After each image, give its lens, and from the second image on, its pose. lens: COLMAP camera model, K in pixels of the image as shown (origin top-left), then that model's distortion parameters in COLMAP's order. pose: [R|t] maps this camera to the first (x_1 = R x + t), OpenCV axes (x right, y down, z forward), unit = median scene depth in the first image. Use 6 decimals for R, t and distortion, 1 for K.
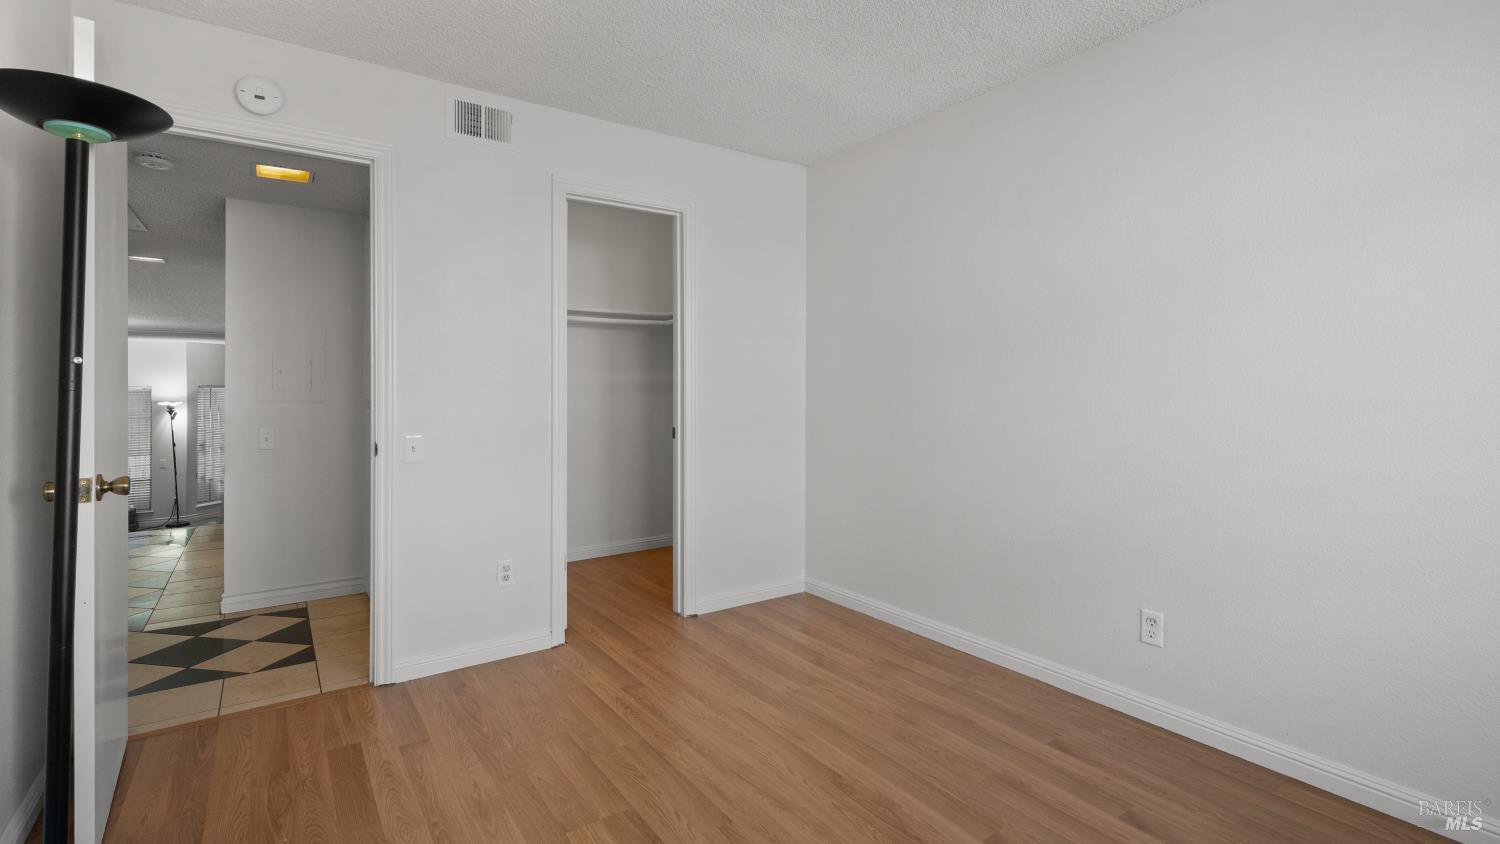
lens RADIAL K [[686.5, 0, 745.5], [0, 686.5, 414.3], [0, 0, 1]] dist [0.010094, -0.000221]
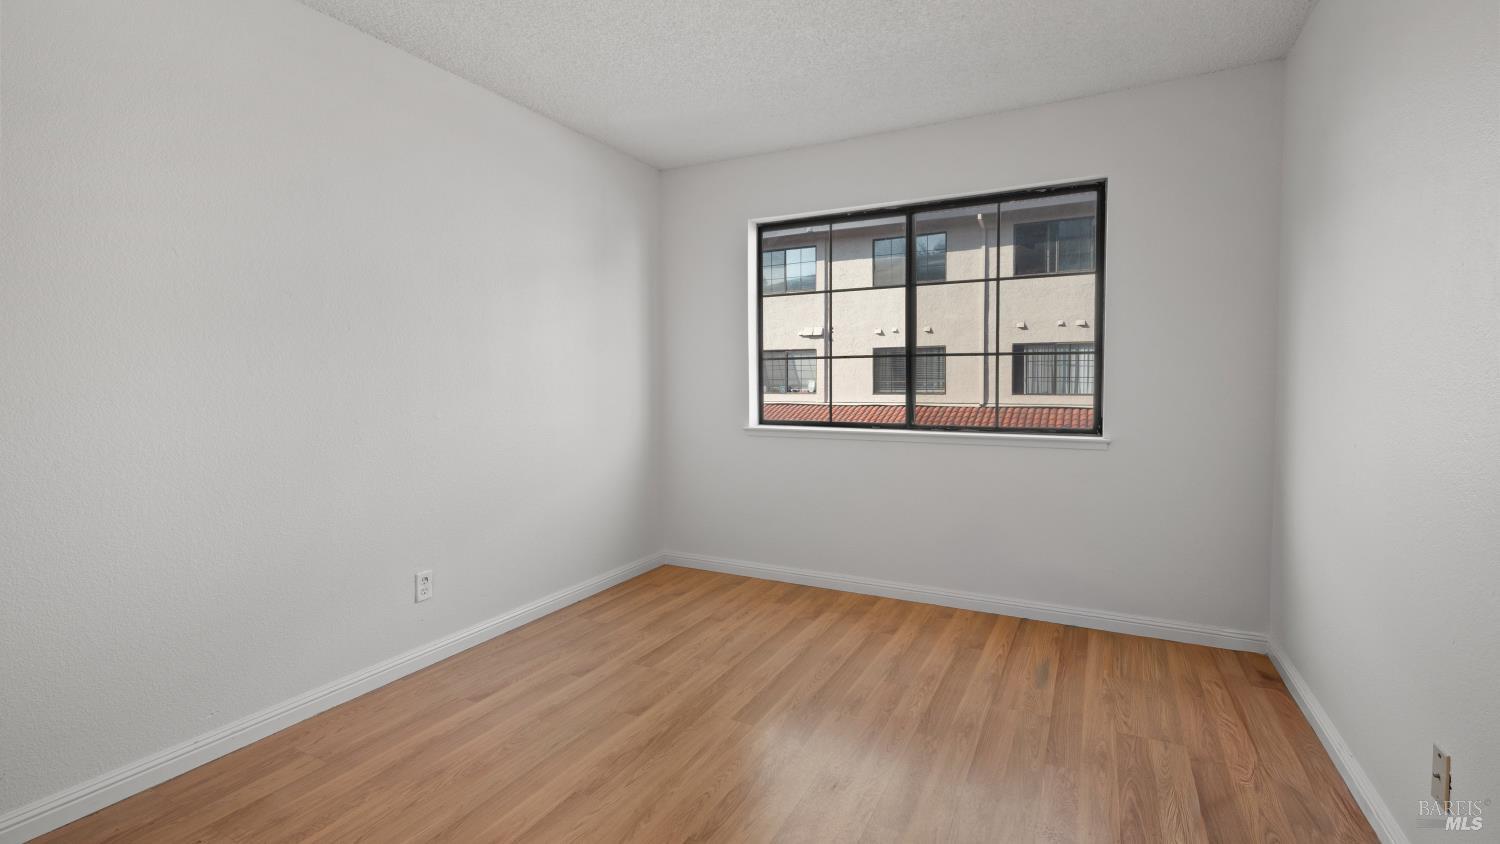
lens RADIAL K [[686.5, 0, 745.5], [0, 686.5, 414.3], [0, 0, 1]] dist [0.010094, -0.000221]
pose [[-0.517886, -0.016172, 0.855297, -0.712967], [0.038412, 0.998373, 0.042136, -0.005930], [-0.854587, 0.054675, -0.516422, 1.182208]]
